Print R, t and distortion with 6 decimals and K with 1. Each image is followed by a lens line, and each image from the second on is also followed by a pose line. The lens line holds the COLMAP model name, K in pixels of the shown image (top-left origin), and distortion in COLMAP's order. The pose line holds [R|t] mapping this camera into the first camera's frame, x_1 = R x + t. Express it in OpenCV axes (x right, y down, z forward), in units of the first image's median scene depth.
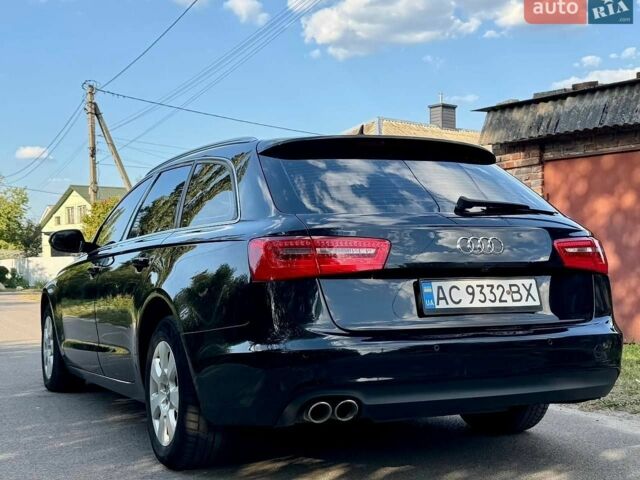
lens RADIAL K [[875.6, 0, 323.8], [0, 875.6, 284.8], [0, 0, 1]] dist [0.135652, -0.122555]
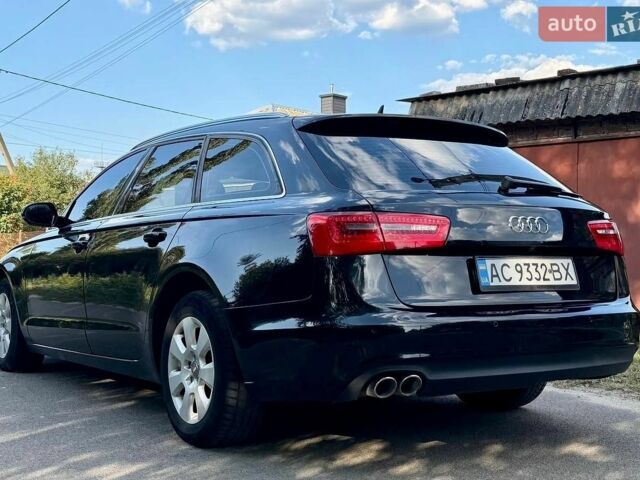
lens RADIAL K [[858.5, 0, 320.7], [0, 858.5, 264.8], [0, 0, 1]] dist [0.193688, -0.392803]
pose [[0.990575, 0.015359, 0.136106, -0.192572], [-0.014606, 0.999872, -0.006532, 0.011478], [-0.136189, 0.004482, 0.990673, 0.030293]]
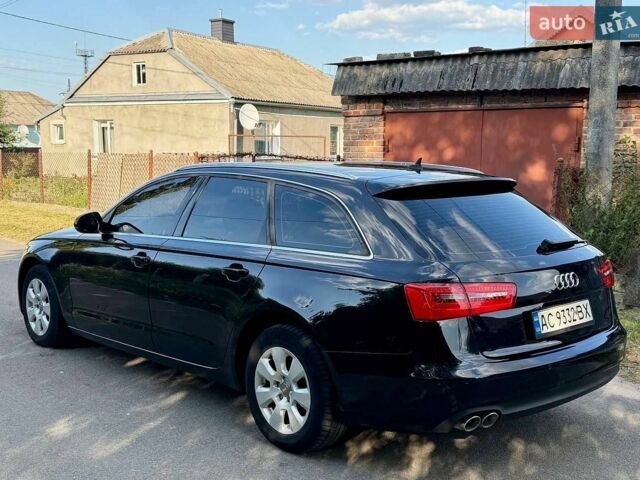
lens RADIAL K [[755.0, 0, 303.2], [0, 755.0, 251.9], [0, 0, 1]] dist [0.171385, -0.284119]
pose [[0.962655, -0.019434, 0.270032, -0.483615], [-0.010081, 0.994155, 0.107486, -0.198067], [-0.270543, -0.106195, 0.956833, 0.026056]]
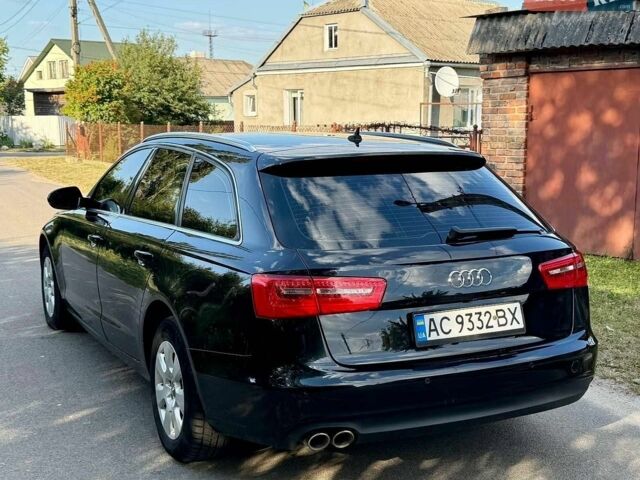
lens RADIAL K [[848.8, 0, 337.2], [0, 848.8, 262.6], [0, 0, 1]] dist [0.201434, -0.437714]
pose [[0.999354, 0.006671, 0.035302, -0.018604], [-0.011575, 0.990001, 0.140585, -0.199714], [-0.034011, -0.140903, 0.989439, -0.011406]]
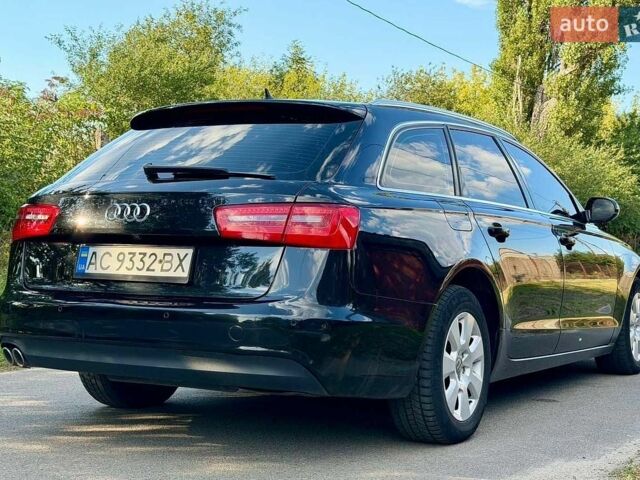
lens RADIAL K [[973.6, 0, 334.1], [0, 973.6, 261.1], [0, 0, 1]] dist [0.244625, -0.633885]
pose [[0.577369, 0.036978, -0.815645, 1.181091], [-0.036400, 0.999146, 0.019531, -0.019428], [0.815671, 0.018413, 0.578222, 0.530909]]
